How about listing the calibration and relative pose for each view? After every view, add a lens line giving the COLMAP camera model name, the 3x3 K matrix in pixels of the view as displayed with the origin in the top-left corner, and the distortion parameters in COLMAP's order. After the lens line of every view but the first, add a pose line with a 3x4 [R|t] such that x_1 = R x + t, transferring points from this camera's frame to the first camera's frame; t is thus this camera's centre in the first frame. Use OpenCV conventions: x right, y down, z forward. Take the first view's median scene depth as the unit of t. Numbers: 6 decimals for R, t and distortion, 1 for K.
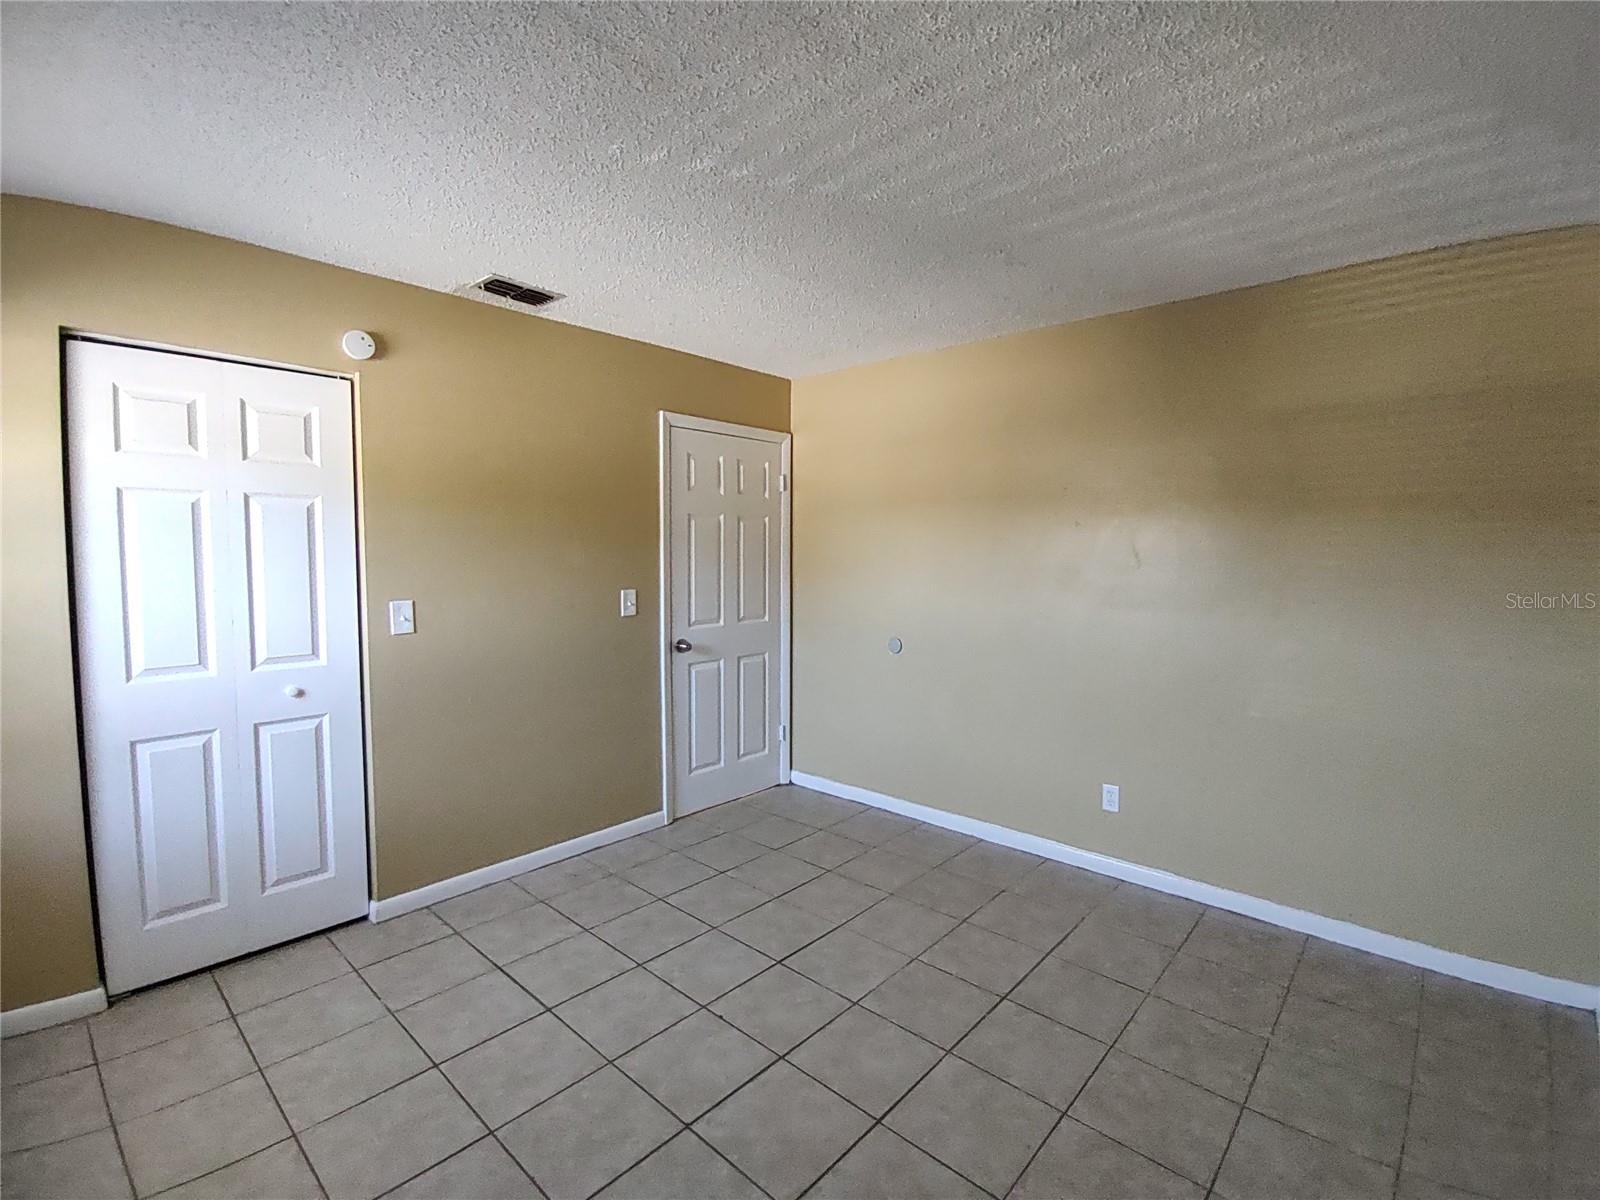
lens RADIAL K [[727.2, 0, 802.2], [0, 727.2, 601.7], [0, 0, 1]] dist [-0.017091, -0.002686]
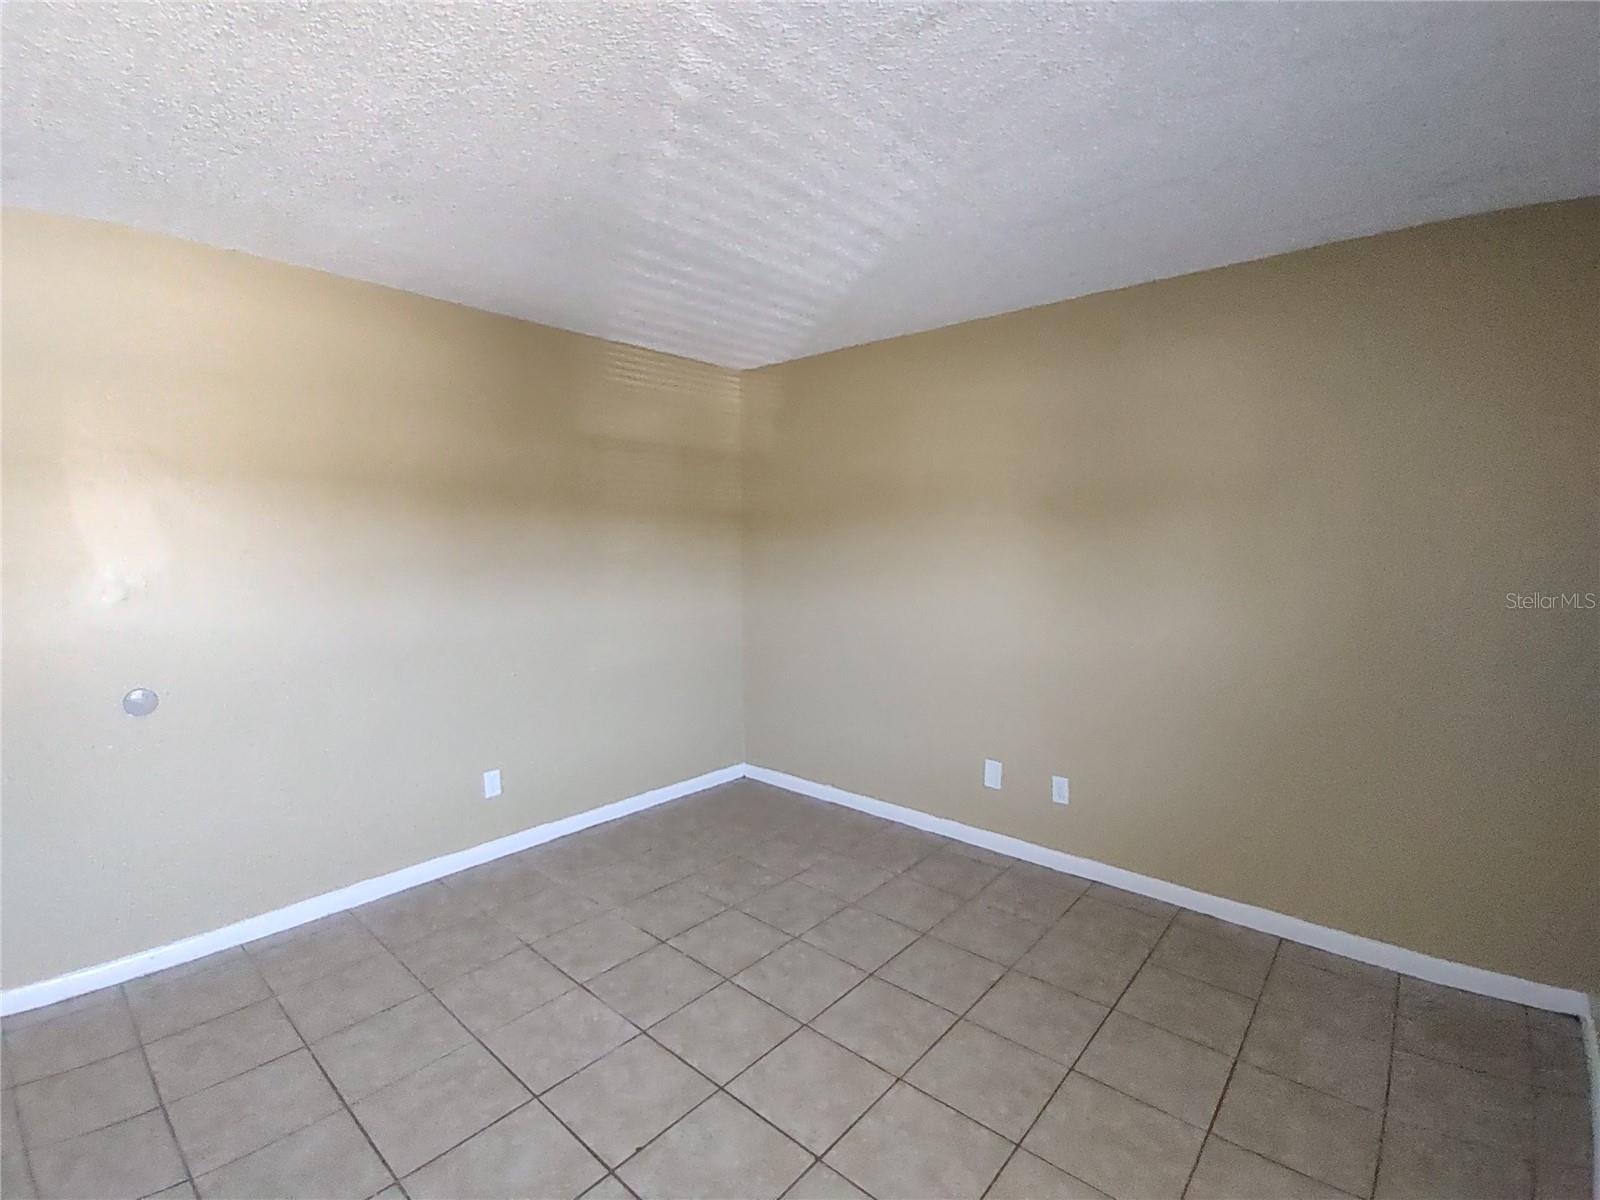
lens RADIAL K [[727.2, 0, 800.8], [0, 727.2, 603.5], [0, 0, 1]] dist [-0.017091, -0.002686]
pose [[-0.021112, -0.090250, 0.995695, -0.756824], [0.076970, 0.992815, 0.091620, -0.057303], [-0.996810, 0.078572, -0.014013, 0.722231]]
